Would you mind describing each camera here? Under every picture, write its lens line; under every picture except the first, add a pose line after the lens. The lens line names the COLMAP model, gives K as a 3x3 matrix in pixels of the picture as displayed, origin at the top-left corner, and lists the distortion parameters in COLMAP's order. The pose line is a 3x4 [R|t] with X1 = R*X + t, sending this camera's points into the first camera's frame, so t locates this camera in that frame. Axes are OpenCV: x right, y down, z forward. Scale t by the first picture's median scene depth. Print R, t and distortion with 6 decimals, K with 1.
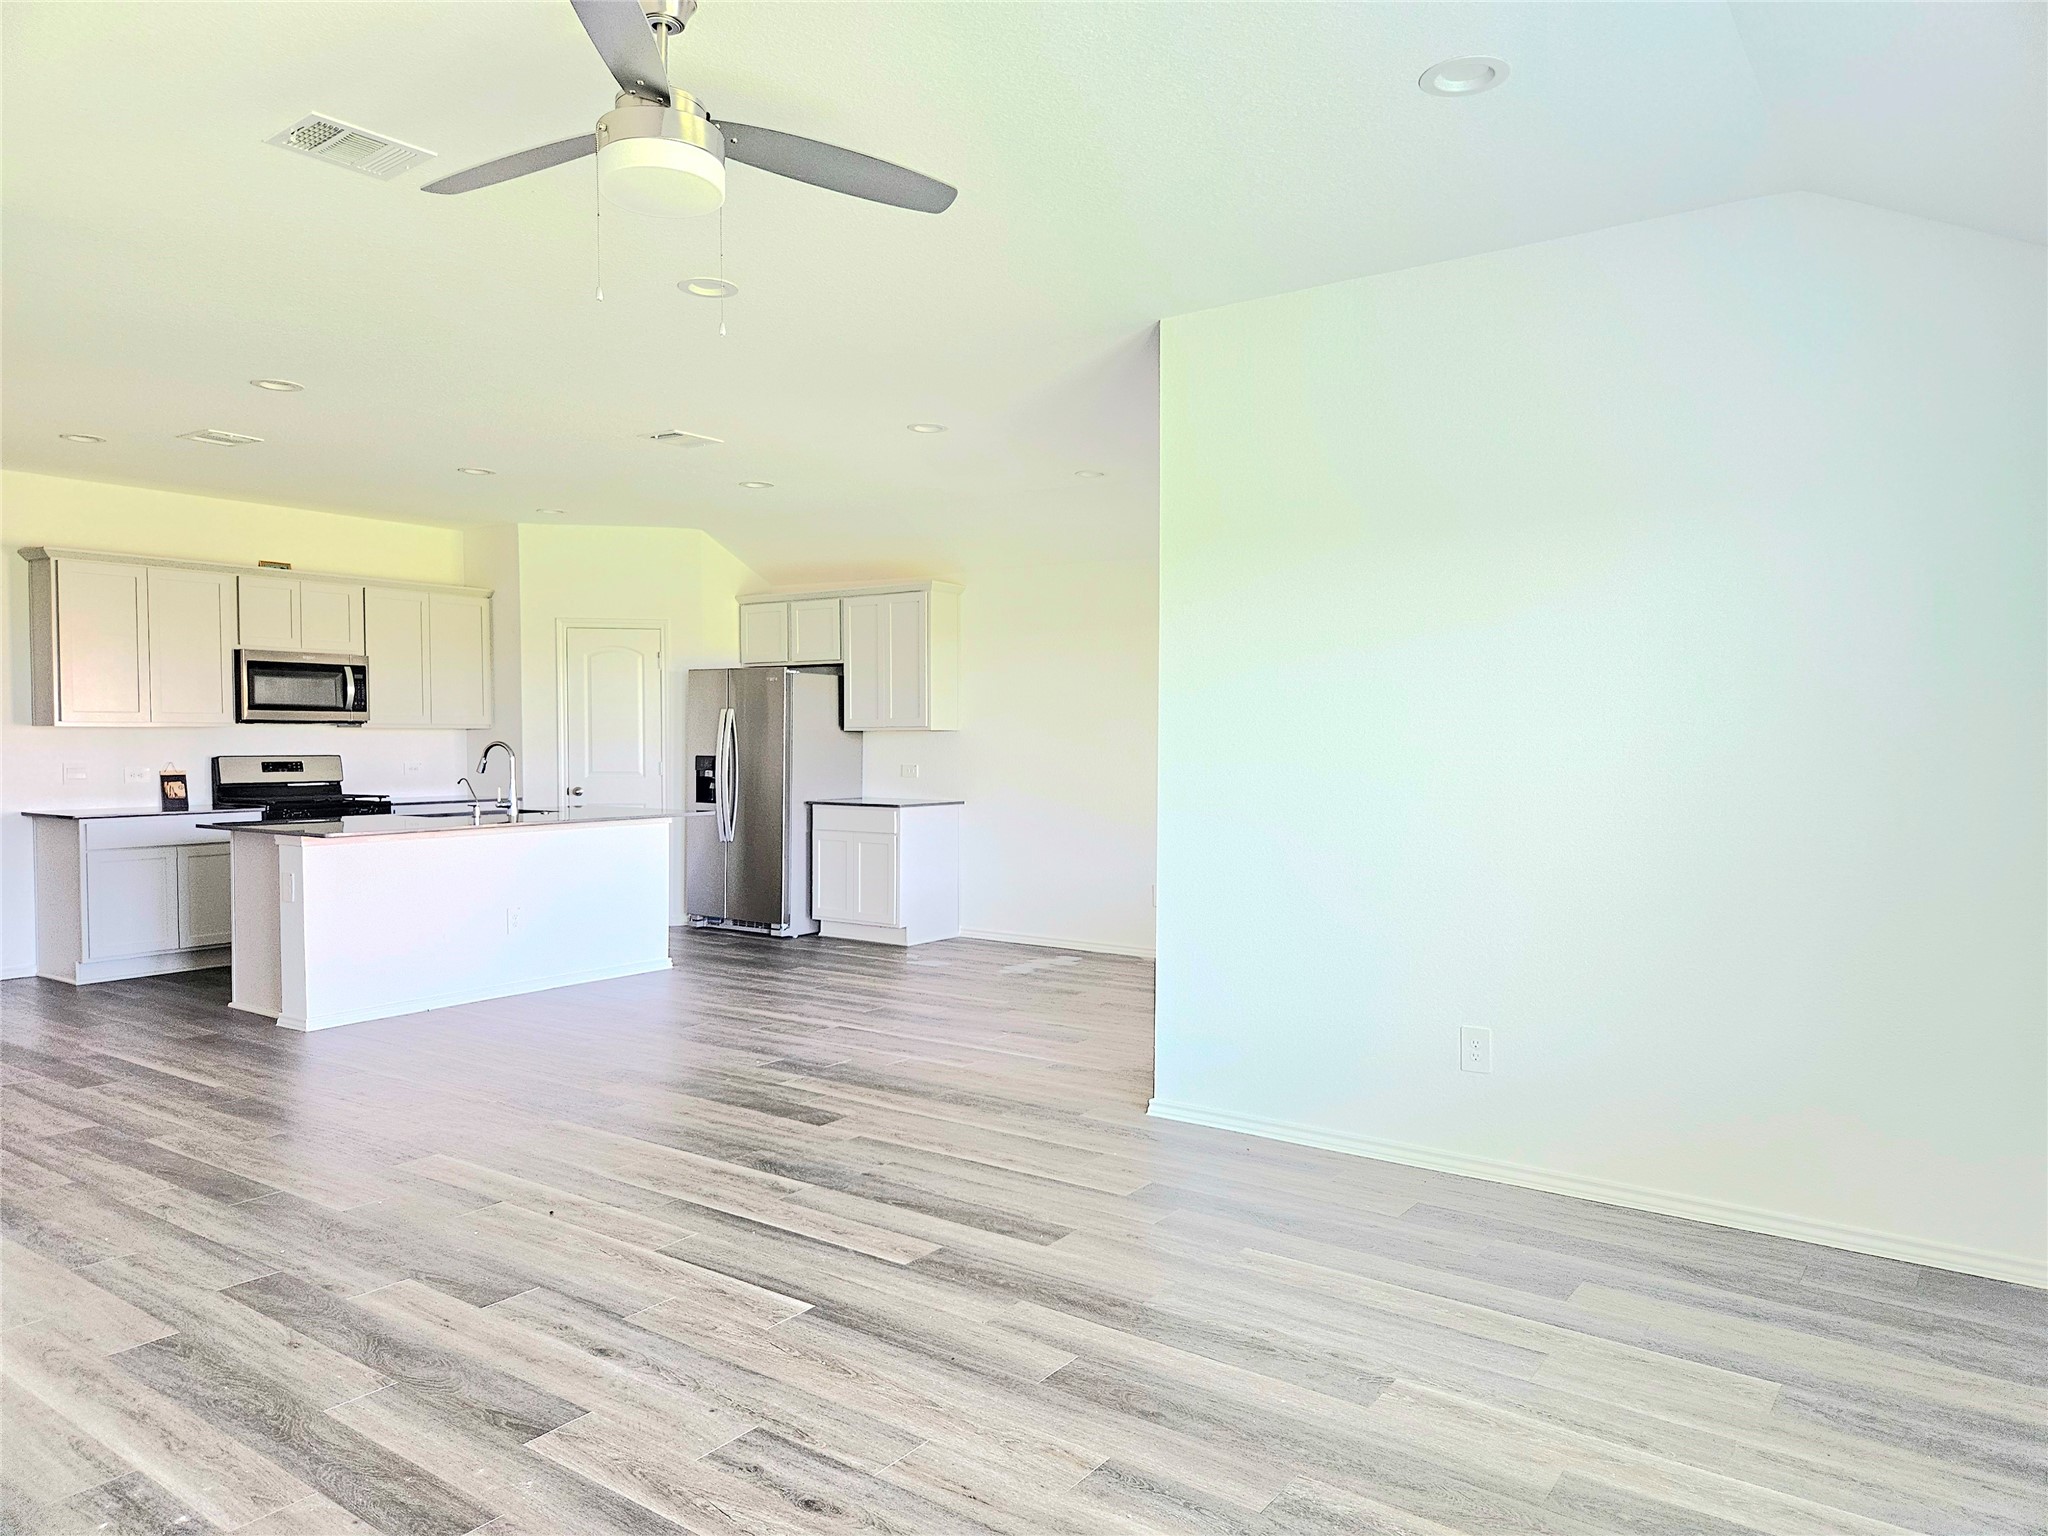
lens RADIAL K [[1370.9, 0, 1036.1], [0, 1370.9, 771.7], [0, 0, 1]] dist [0.063916, -0.051916]
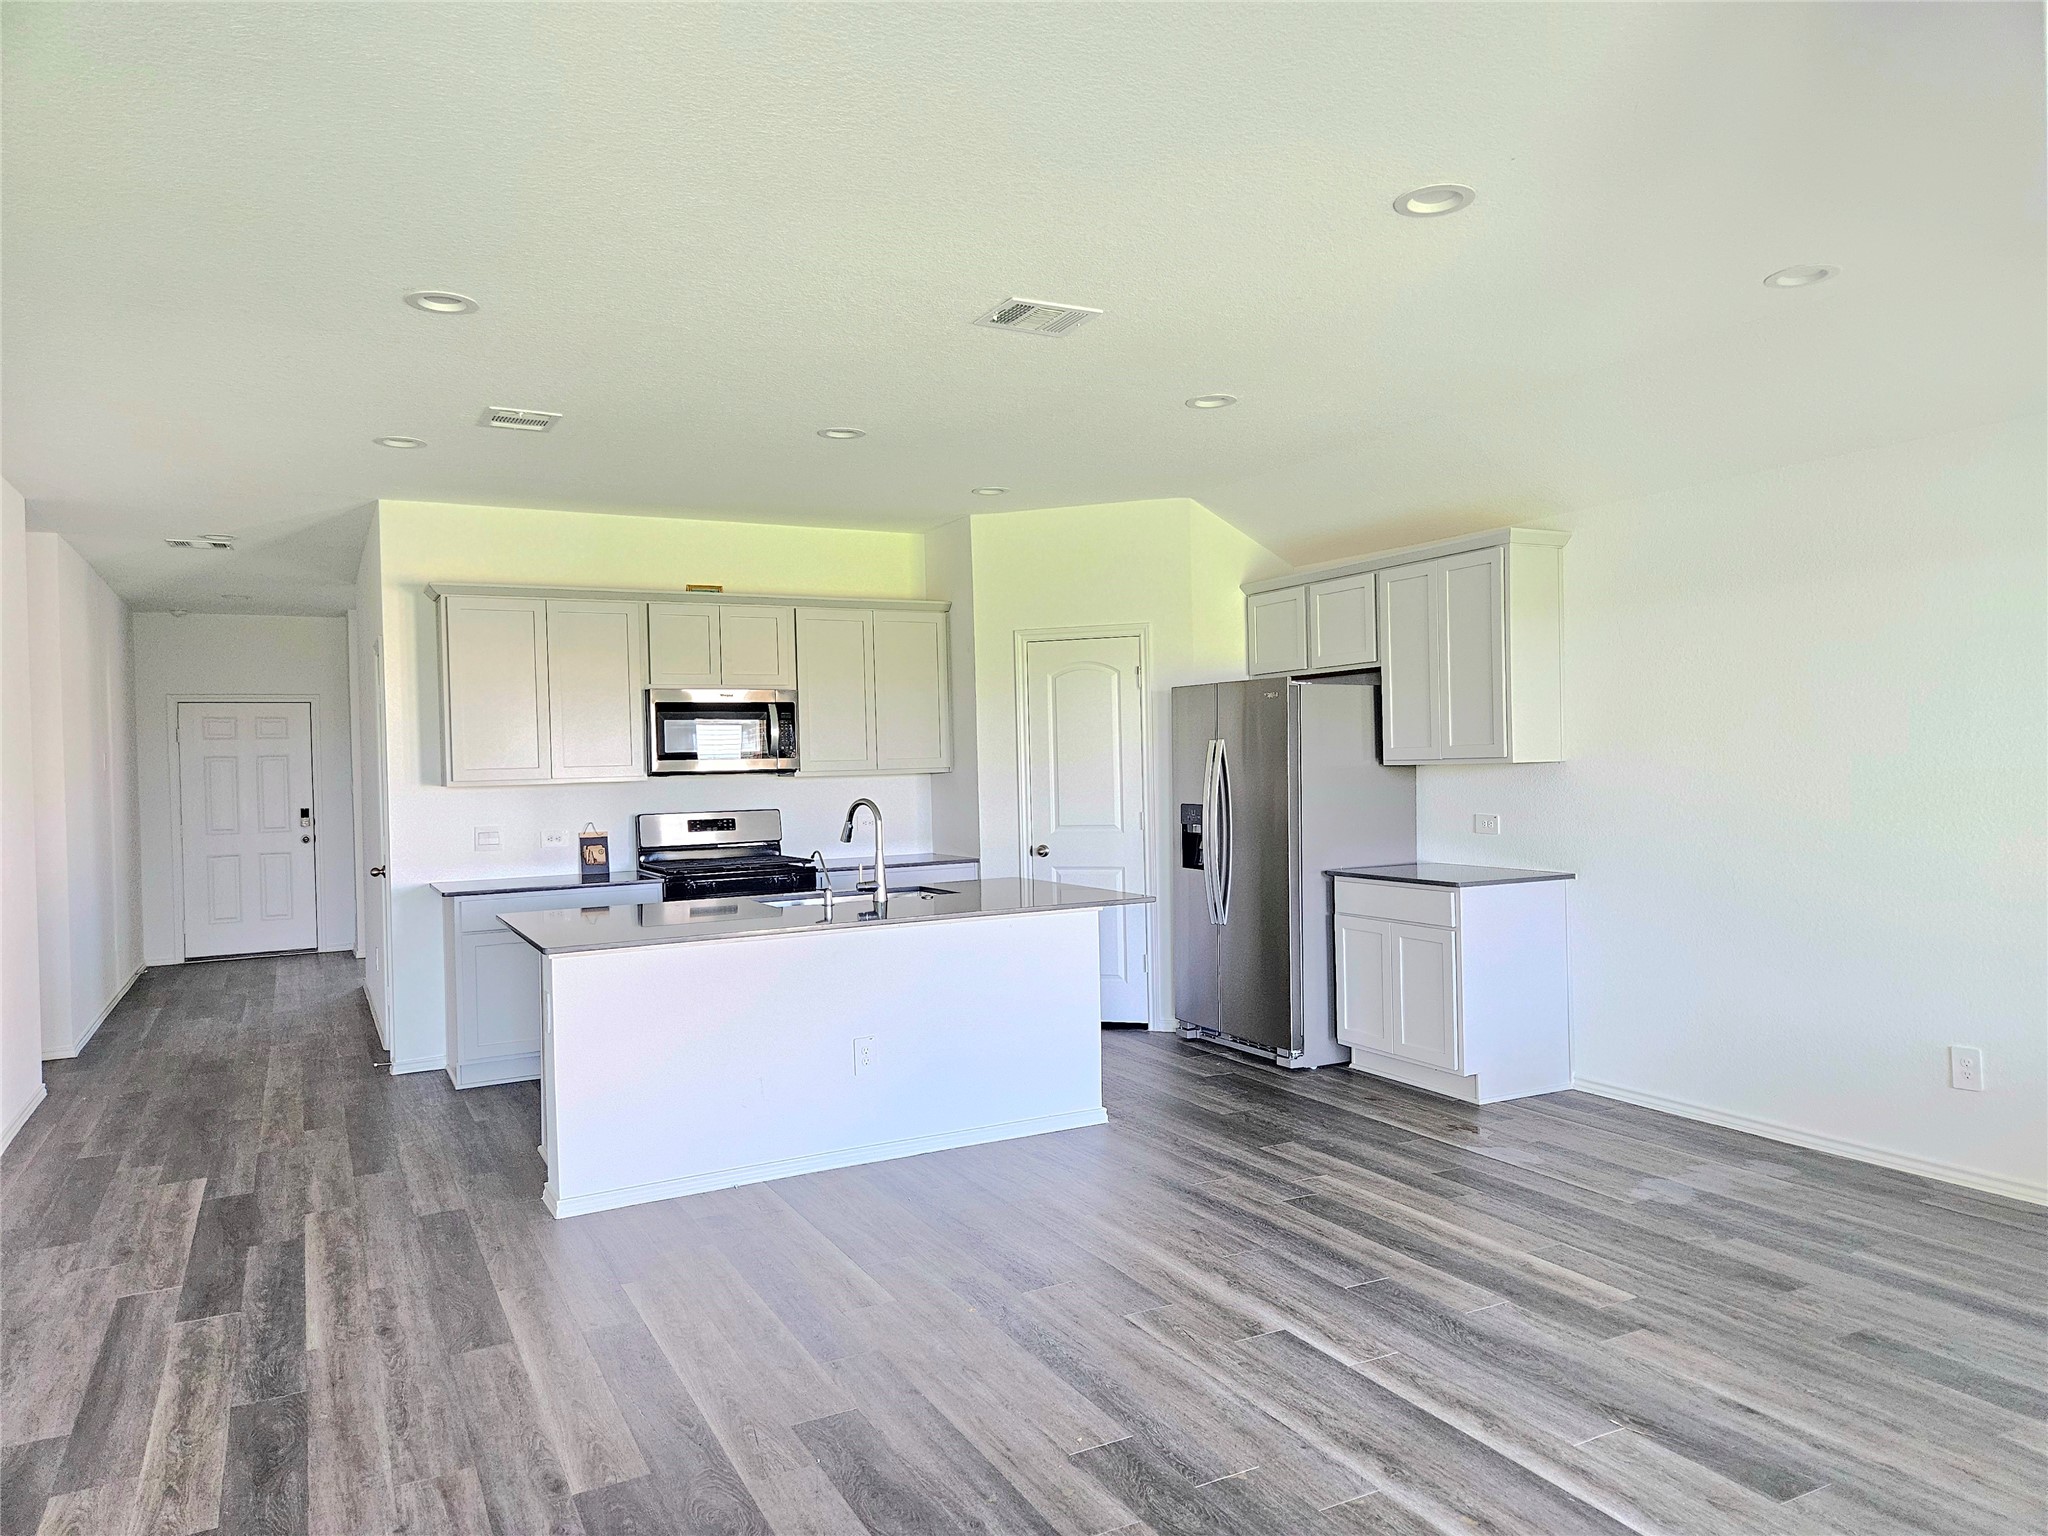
lens RADIAL K [[1370.9, 0, 1036.1], [0, 1370.9, 771.7], [0, 0, 1]] dist [0.063916, -0.051916]
pose [[0.892954, -0.019973, -0.449704, 0.013944], [0.014596, 0.999775, -0.015423, -0.019973], [0.449911, 0.007208, 0.893044, 0.333139]]
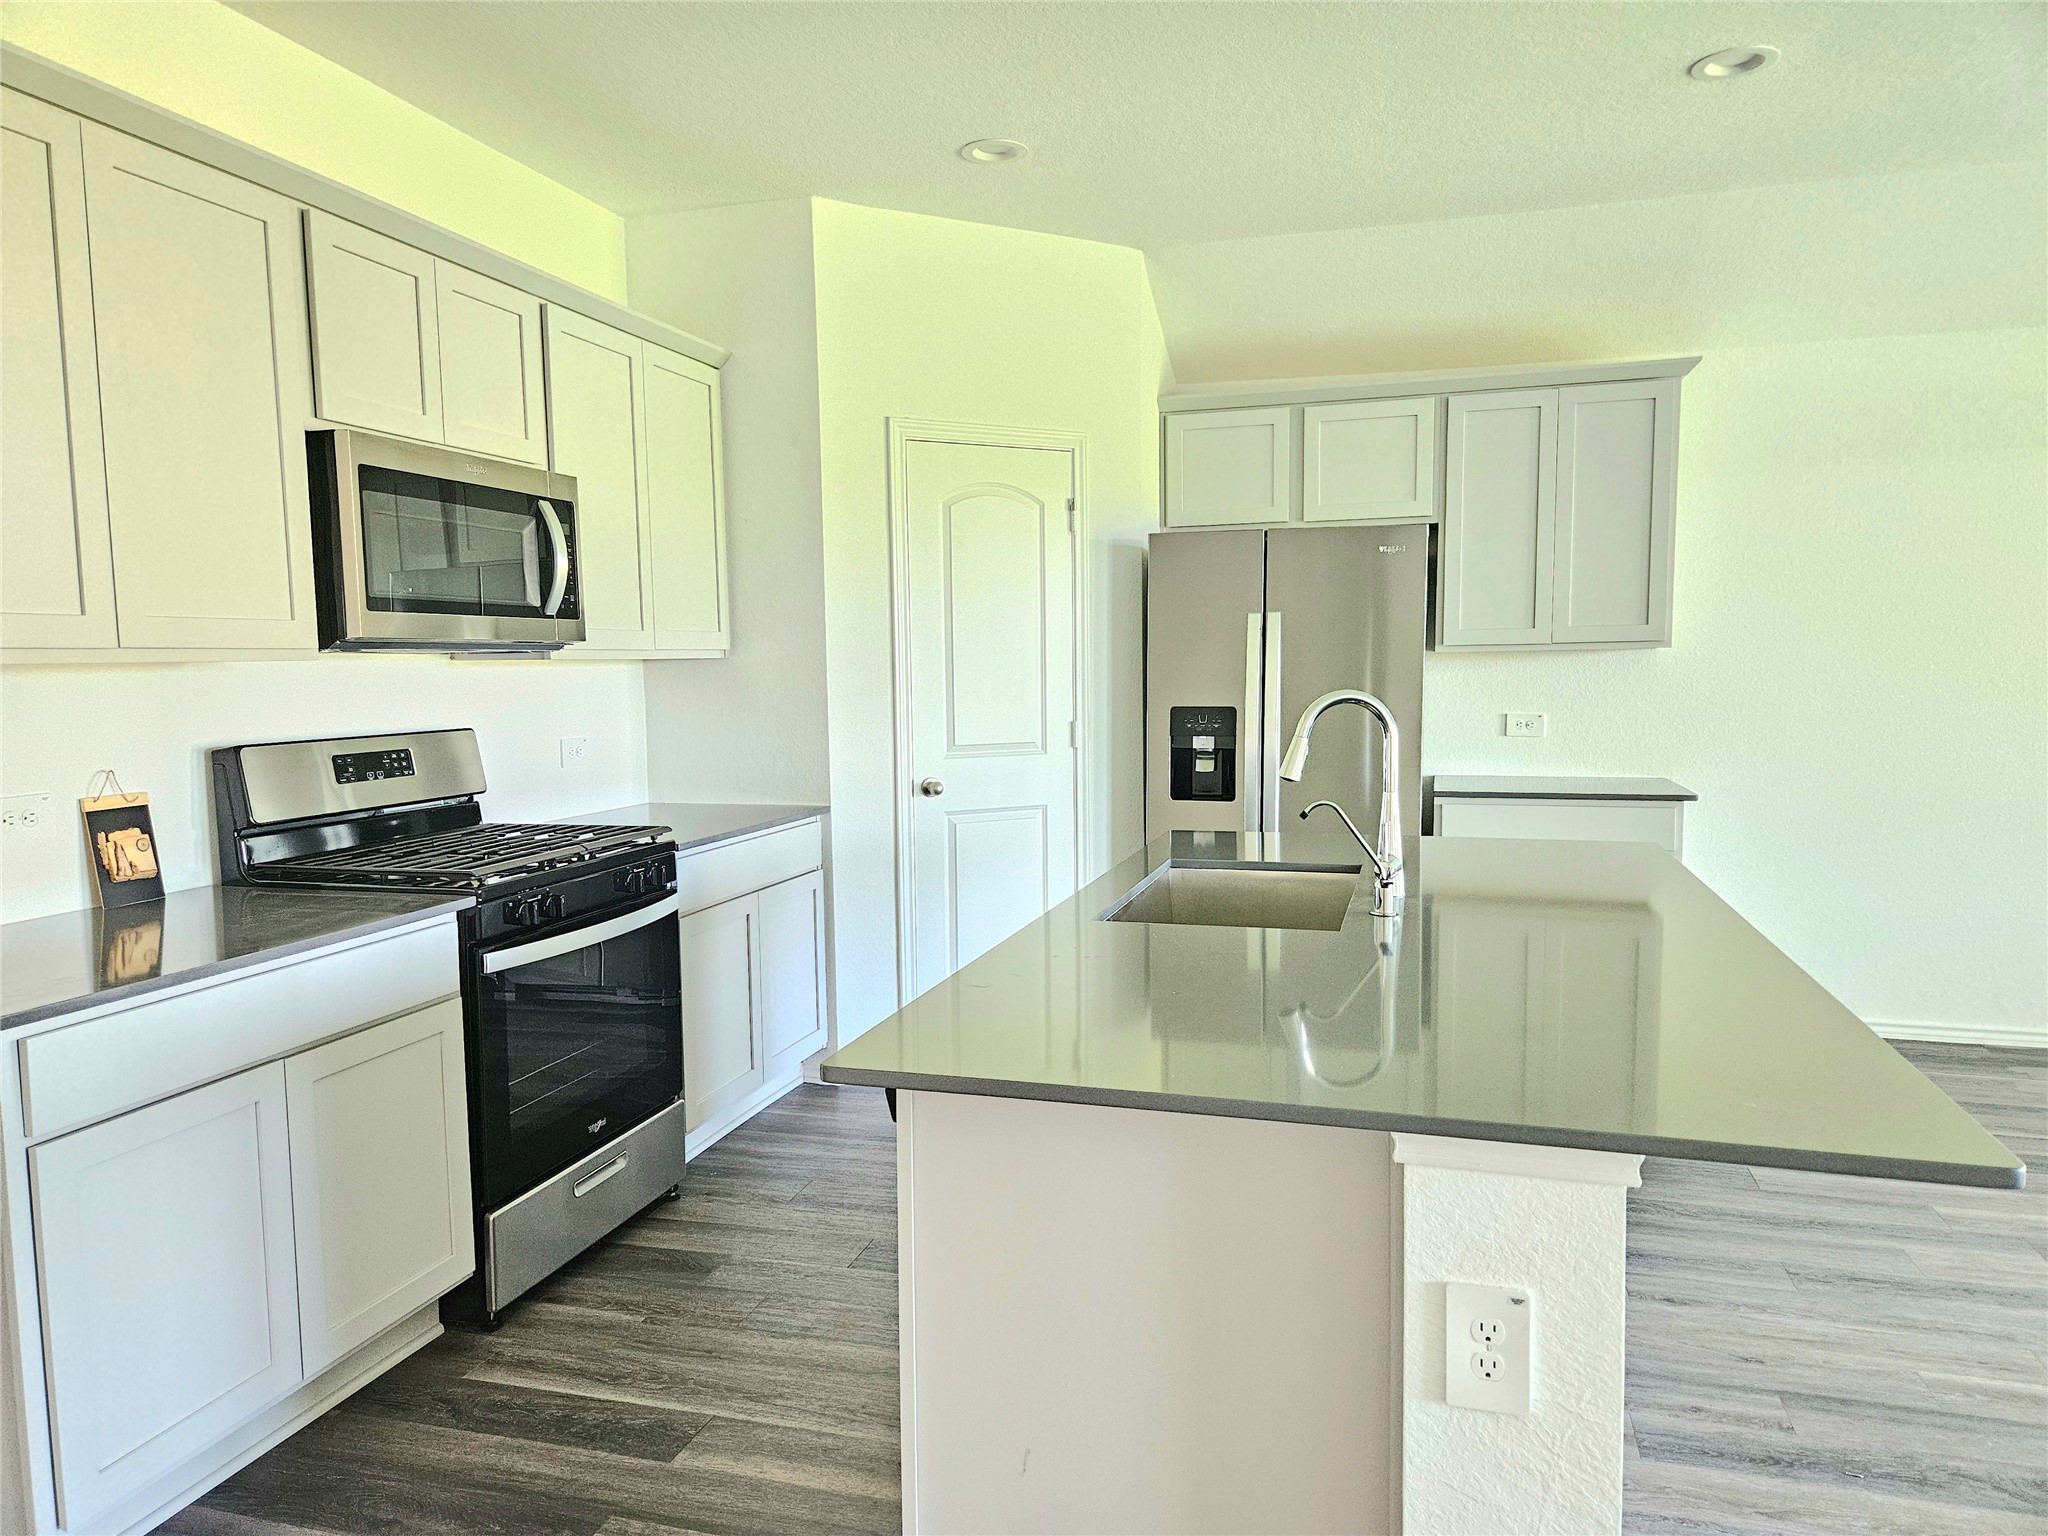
lens RADIAL K [[1370.9, 0, 1036.1], [0, 1370.9, 771.7], [0, 0, 1]] dist [0.063916, -0.051916]
pose [[0.946607, -0.039635, 0.319944, -0.485966], [0.022428, 0.998106, 0.057288, -0.019070], [-0.321609, -0.047053, 0.945703, 0.580439]]
